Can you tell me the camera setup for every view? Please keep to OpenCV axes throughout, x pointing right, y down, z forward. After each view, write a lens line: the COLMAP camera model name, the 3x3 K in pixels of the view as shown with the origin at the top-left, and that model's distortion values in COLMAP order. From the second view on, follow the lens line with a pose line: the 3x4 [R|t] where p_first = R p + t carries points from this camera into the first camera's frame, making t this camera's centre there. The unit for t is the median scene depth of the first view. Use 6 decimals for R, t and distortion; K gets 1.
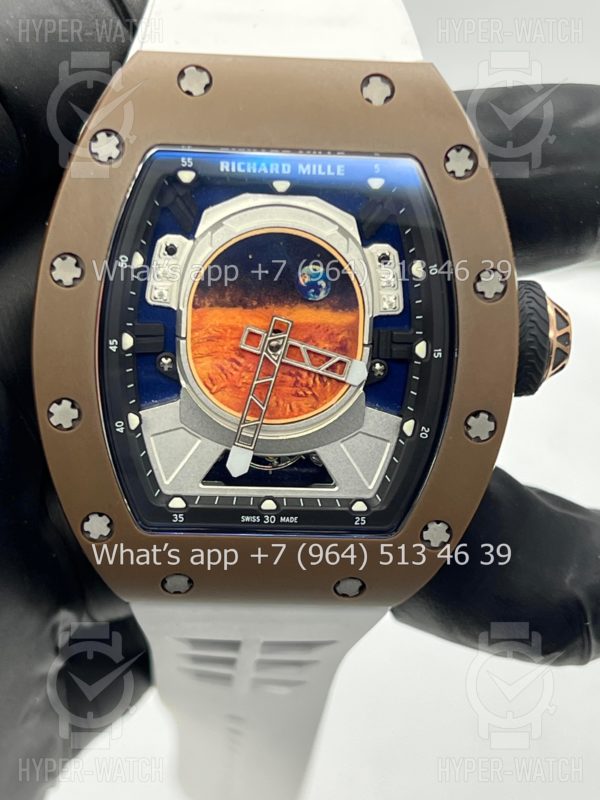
lens RADIAL K [[1918.9, 0, 306.1], [0, 1918.9, 424.7], [0, 0, 1]] dist [0.198956, 0.000000]
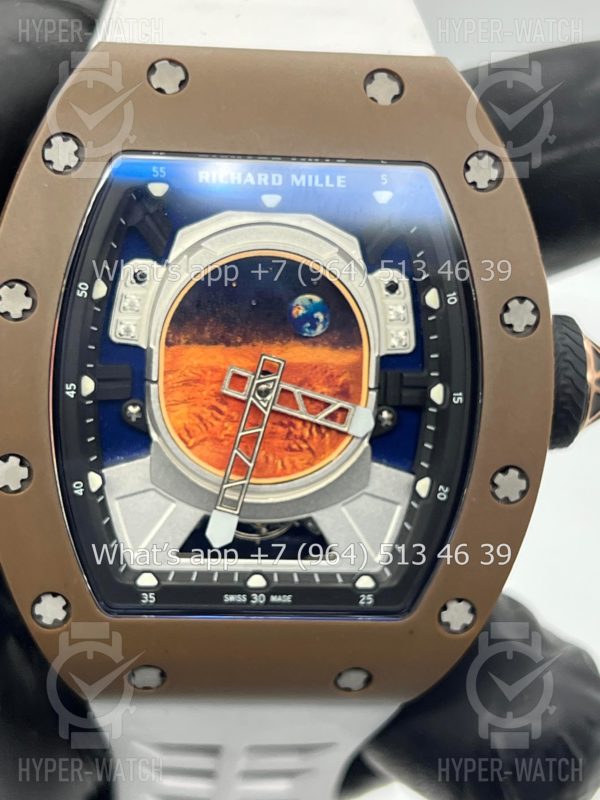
lens RADIAL K [[1918.9, 0, 291.4], [0, 1918.9, 387.8], [0, 0, 1]] dist [0.198956, 0.000000]
pose [[0.999869, -0.006138, 0.014949, -0.016676], [0.007021, 0.998190, -0.059735, 0.008019], [-0.014556, 0.059832, 0.998102, 0.162380]]
